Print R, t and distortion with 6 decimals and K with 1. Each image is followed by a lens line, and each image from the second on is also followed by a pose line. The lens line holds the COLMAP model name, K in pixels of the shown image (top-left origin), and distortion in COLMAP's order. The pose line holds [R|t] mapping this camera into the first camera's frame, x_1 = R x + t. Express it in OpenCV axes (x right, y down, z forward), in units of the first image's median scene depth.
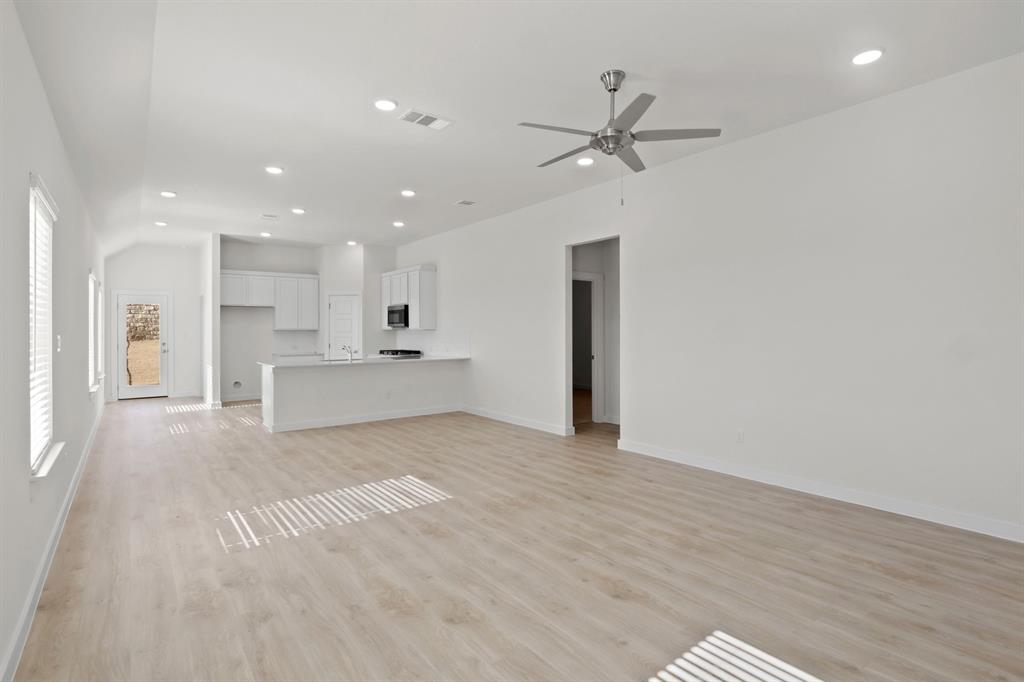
lens RADIAL K [[506.0, 0, 509.2], [0, 506.0, 345.5], [0, 0, 1]] dist [-0.013542, -0.000213]
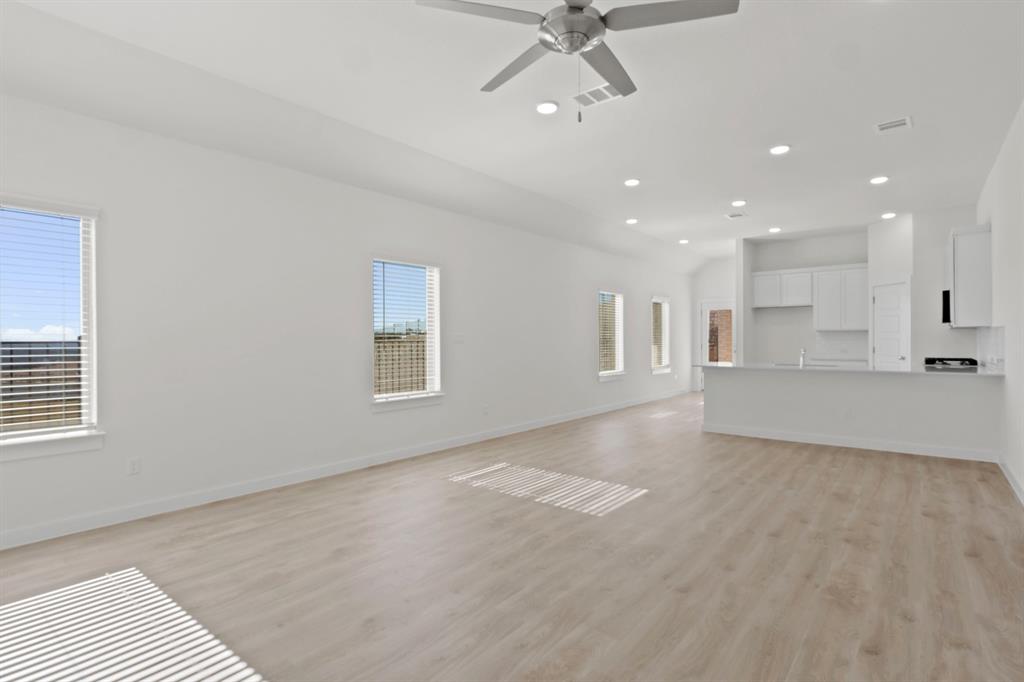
lens RADIAL K [[506.0, 0, 509.2], [0, 506.0, 345.5], [0, 0, 1]] dist [-0.013542, -0.000213]
pose [[0.219974, 0.012529, -0.975425, 0.679917], [-0.024378, 0.999676, 0.007343, 0.004304], [0.975201, 0.022164, 0.220208, 0.628774]]
